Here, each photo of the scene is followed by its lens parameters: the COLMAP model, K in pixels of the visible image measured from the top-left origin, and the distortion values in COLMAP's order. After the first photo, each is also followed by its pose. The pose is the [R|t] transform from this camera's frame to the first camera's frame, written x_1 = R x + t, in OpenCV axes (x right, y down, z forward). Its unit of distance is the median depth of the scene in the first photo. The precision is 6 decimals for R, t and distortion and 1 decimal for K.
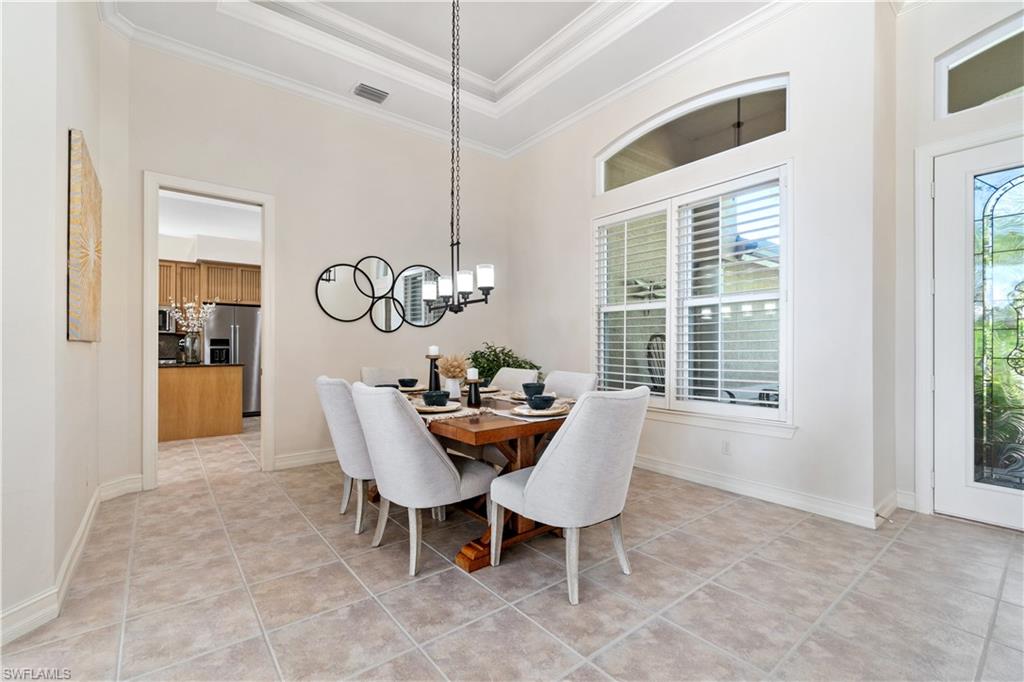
lens RADIAL K [[444.5, 0, 514.1], [0, 444.5, 342.8], [0, 0, 1]] dist [-0.008609, 0.002677]
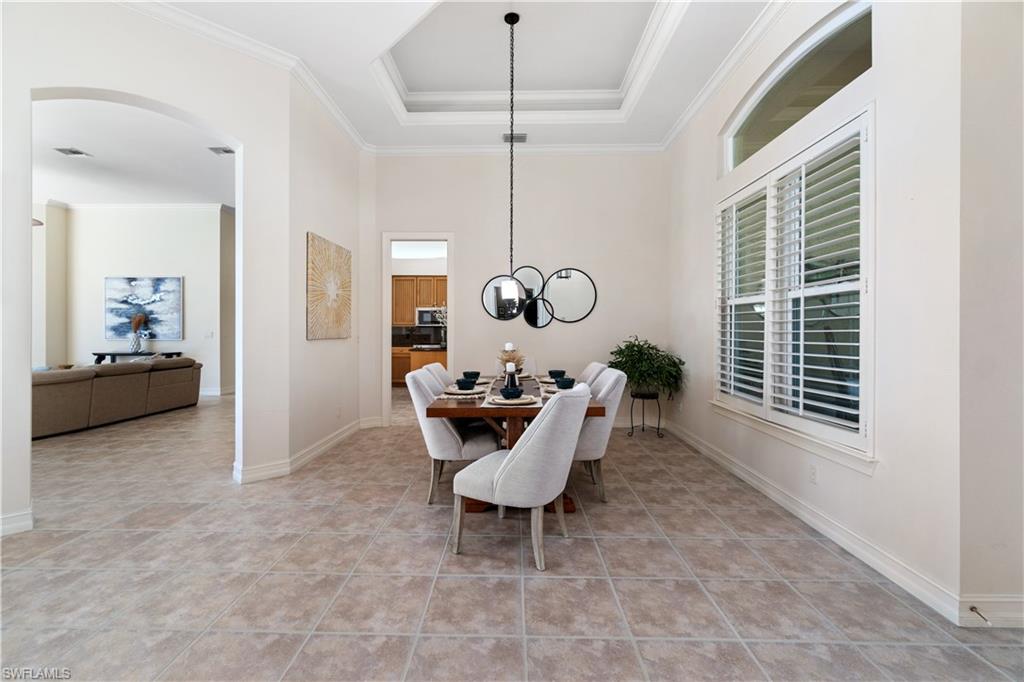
lens RADIAL K [[444.5, 0, 509.2], [0, 444.5, 330.3], [0, 0, 1]] dist [-0.008609, 0.002677]
pose [[0.773065, 0.002541, -0.634322, 0.781787], [0.002692, 0.999970, 0.007286, -0.048653], [0.634321, -0.007340, 0.773035, 0.035414]]
